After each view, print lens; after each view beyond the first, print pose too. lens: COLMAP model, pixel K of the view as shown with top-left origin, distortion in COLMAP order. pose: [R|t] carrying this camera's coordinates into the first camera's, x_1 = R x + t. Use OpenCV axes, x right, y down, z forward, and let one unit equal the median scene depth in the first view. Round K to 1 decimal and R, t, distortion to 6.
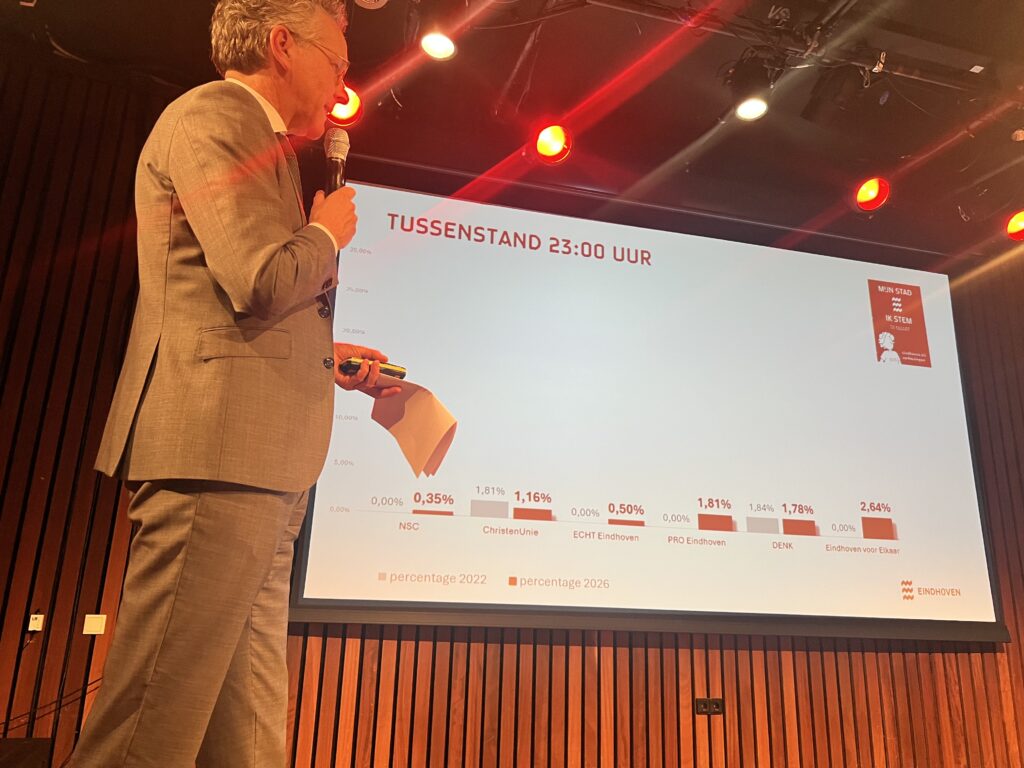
lens RADIAL K [[801.9, 0, 505.3], [0, 801.9, 397.5], [0, 0, 1]] dist [0.022040, -0.044256]
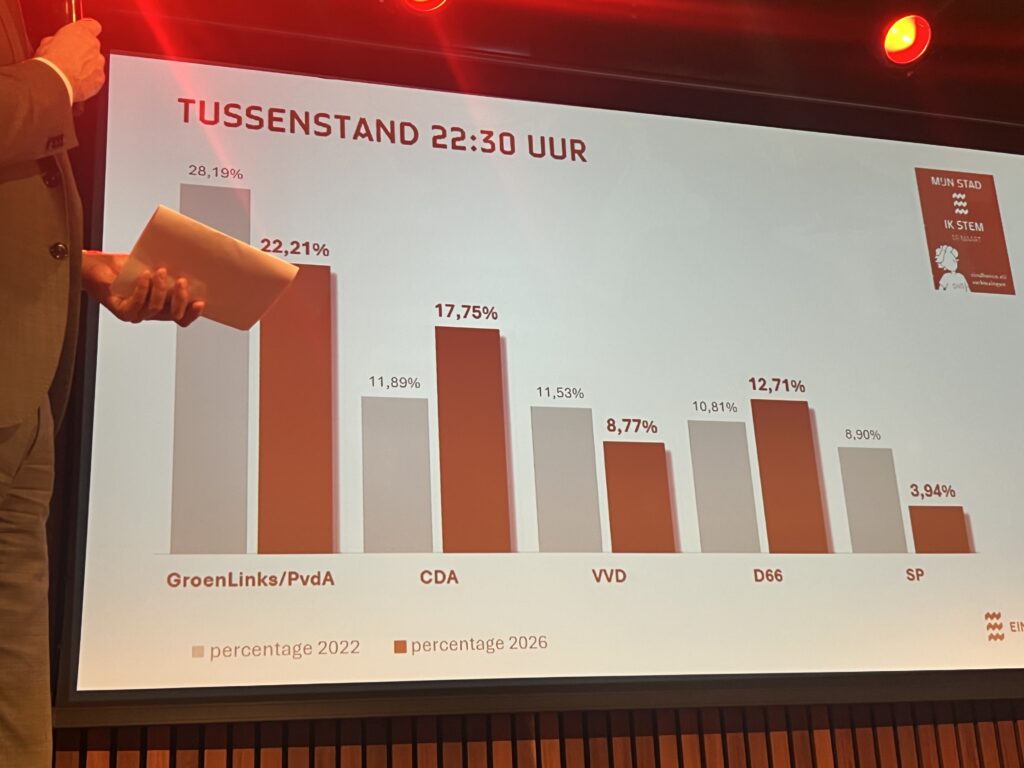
lens RADIAL K [[1358.7, 0, 498.0], [0, 1358.7, 366.0], [0, 0, 1]] dist [0.035013, 0.000000]
pose [[0.995705, -0.055143, 0.074372, 0.016552], [0.056898, 0.998145, -0.021679, 0.024324], [-0.073039, 0.025817, 0.996995, -0.107479]]
